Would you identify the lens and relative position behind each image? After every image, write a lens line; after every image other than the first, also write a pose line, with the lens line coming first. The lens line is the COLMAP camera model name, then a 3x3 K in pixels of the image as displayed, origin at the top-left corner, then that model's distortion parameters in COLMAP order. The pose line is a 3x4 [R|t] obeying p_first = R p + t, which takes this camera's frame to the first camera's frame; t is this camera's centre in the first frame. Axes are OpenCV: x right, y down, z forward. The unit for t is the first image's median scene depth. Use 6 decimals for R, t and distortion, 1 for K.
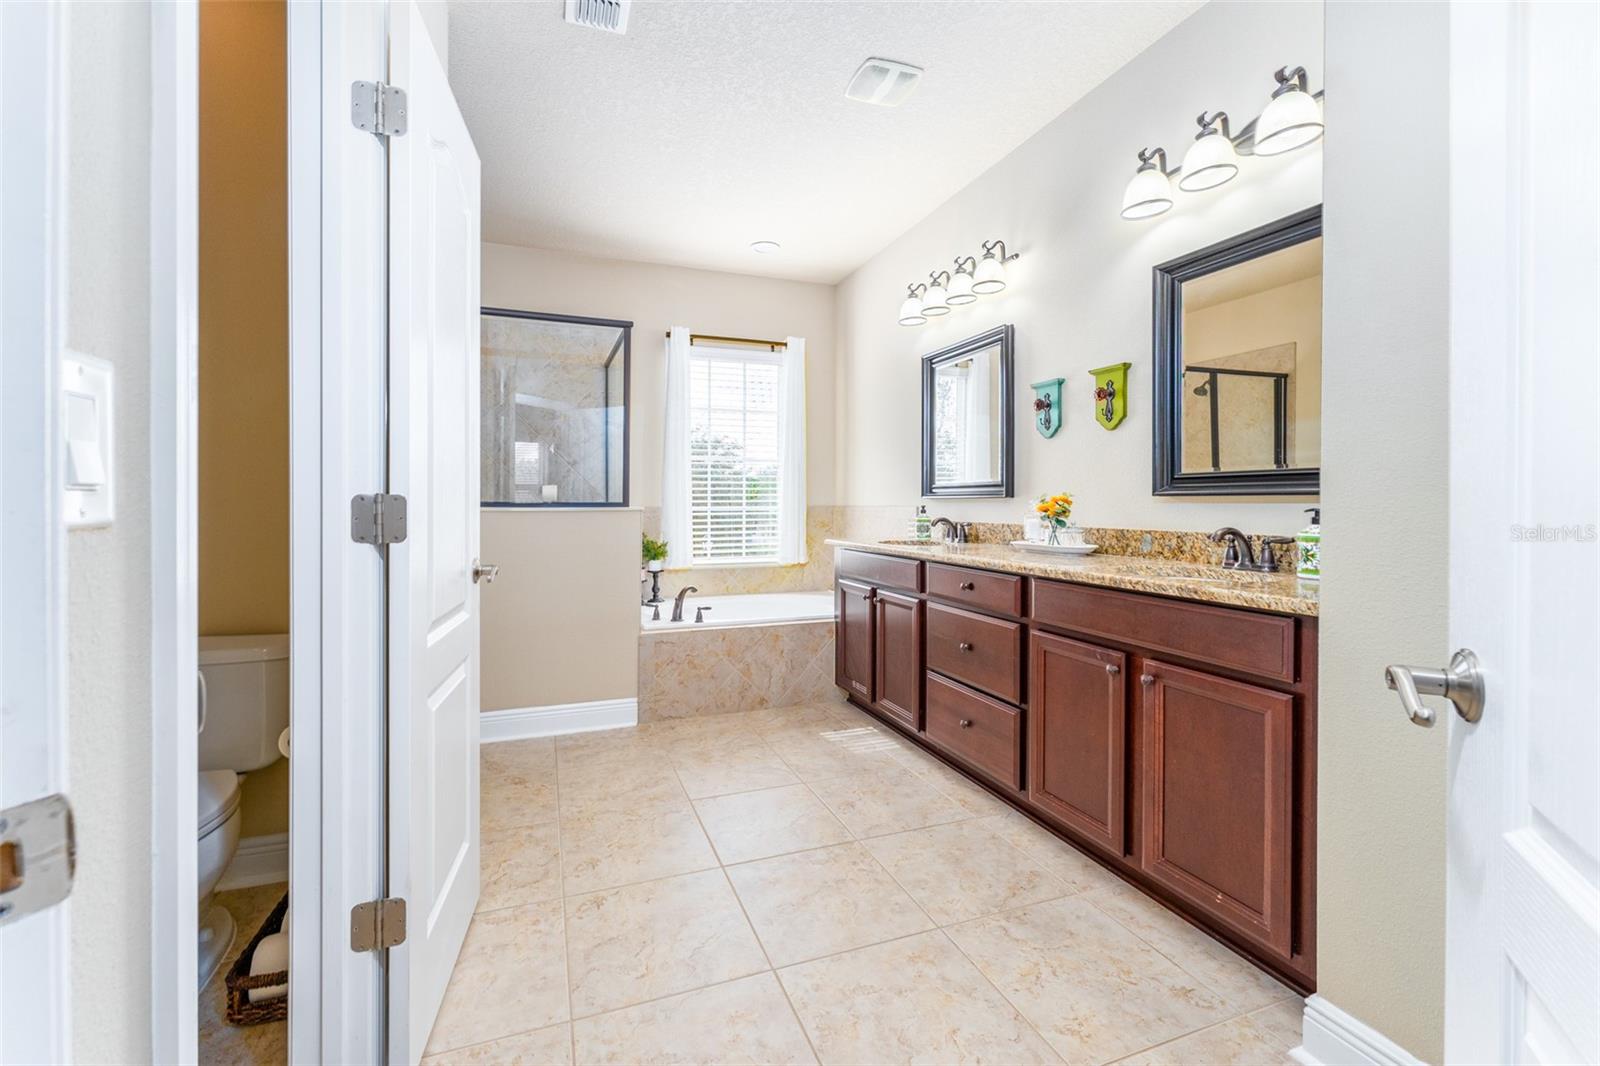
lens RADIAL K [[640.7, 0, 761.9], [0, 640.7, 506.7], [0, 0, 1]] dist [-0.002062, 0.000117]
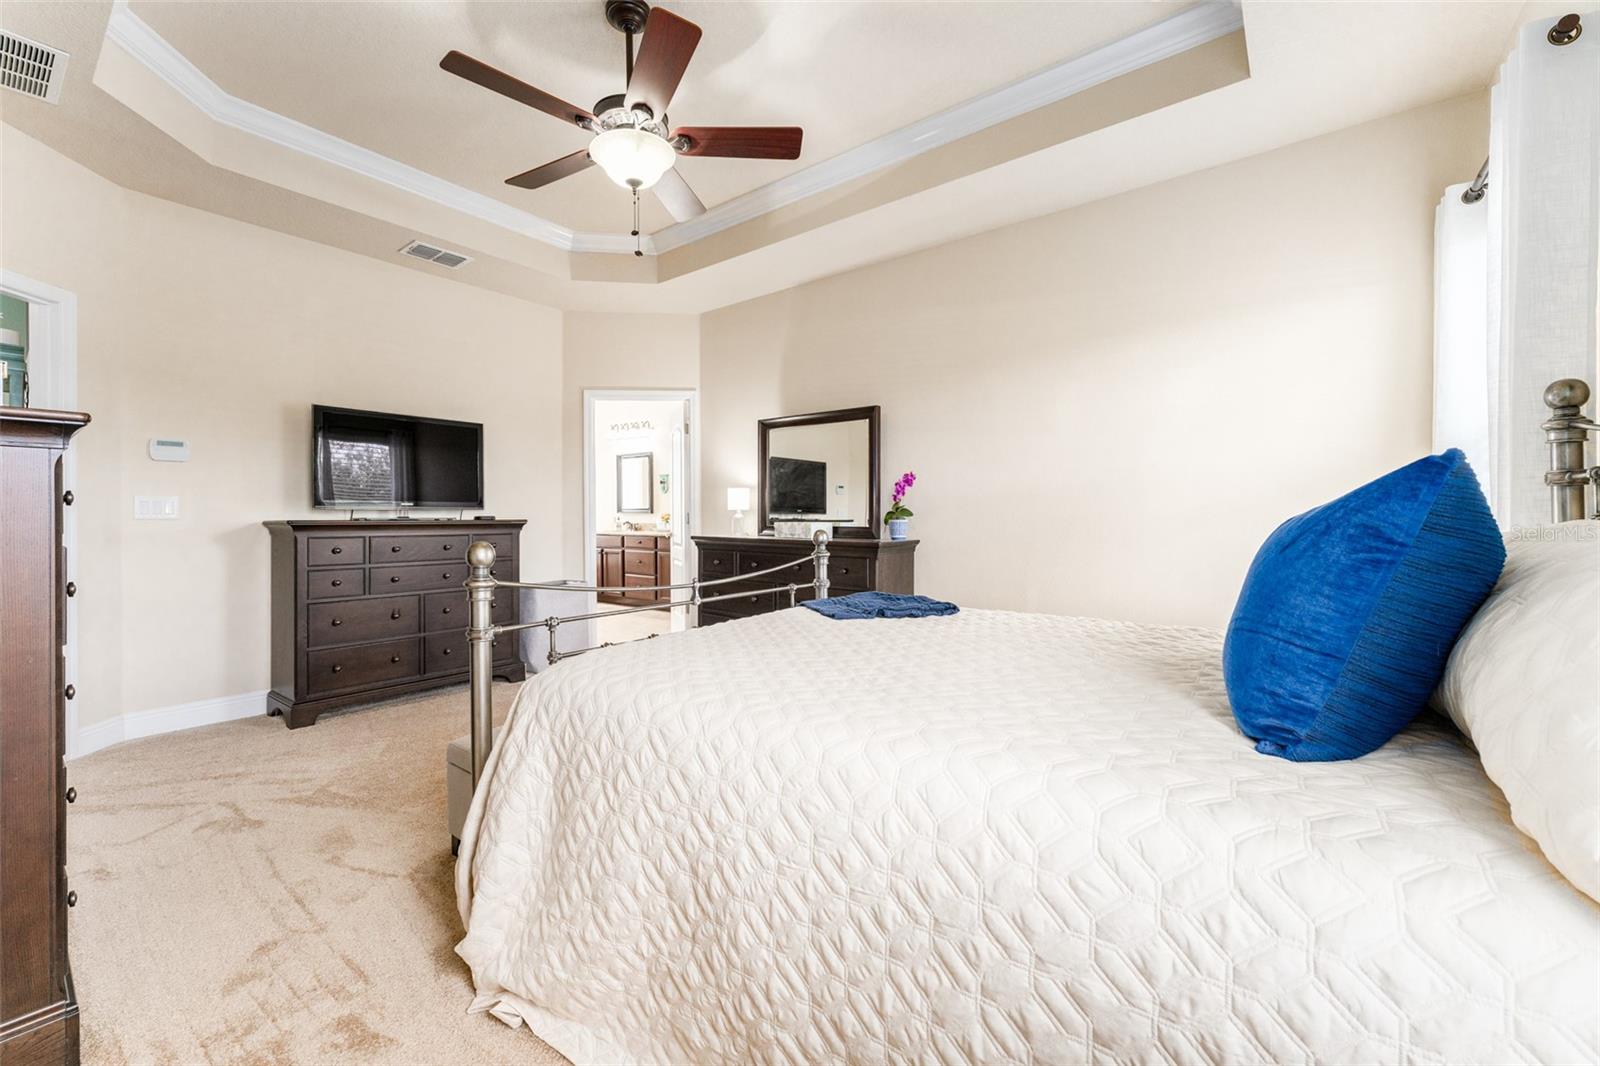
lens RADIAL K [[640.7, 0, 795.3], [0, 640.7, 525.5], [0, 0, 1]] dist [-0.002062, 0.000117]
pose [[0.833348, -0.013388, 0.552586, -0.769774], [0.007063, 0.999883, 0.013573, 0.004737], [-0.552703, -0.007408, 0.833345, -2.023852]]
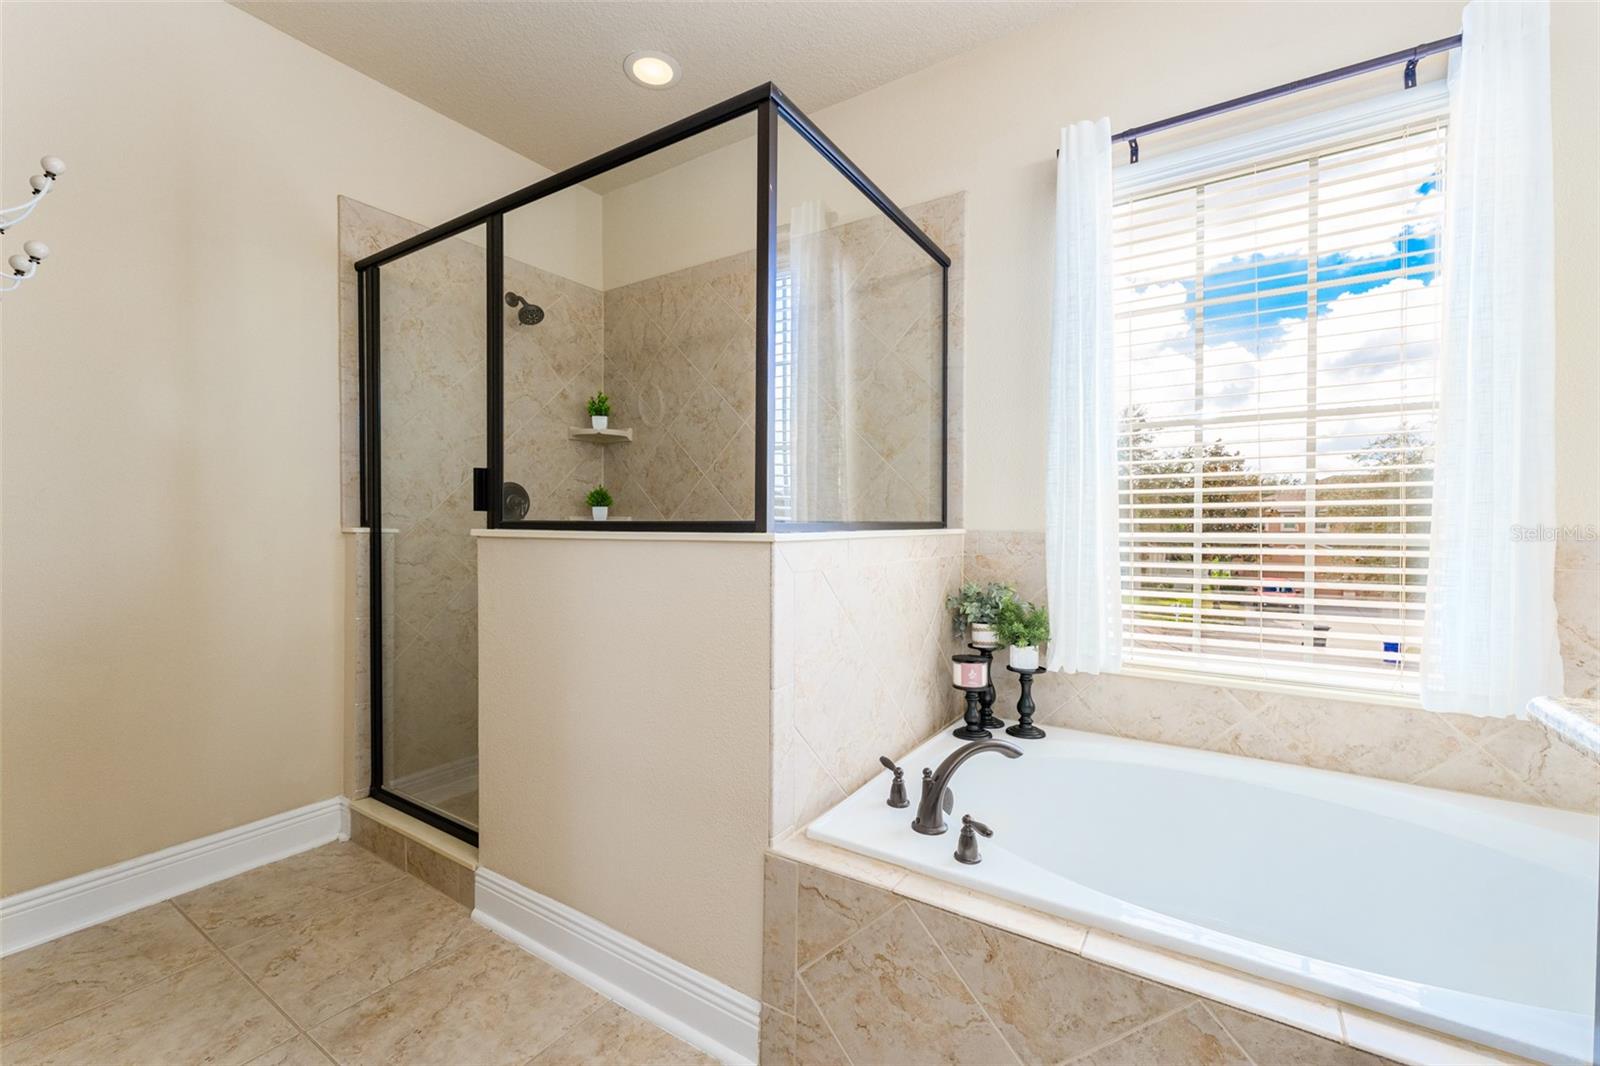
lens RADIAL K [[640.7, 0, 792.8], [0, 640.7, 530.5], [0, 0, 1]] dist [-0.002062, 0.000117]
pose [[0.607198, 0.010394, -0.794482, 0.113993], [-0.007334, 0.999945, 0.007477, -0.003660], [0.794517, 0.001286, 0.607241, 0.649446]]
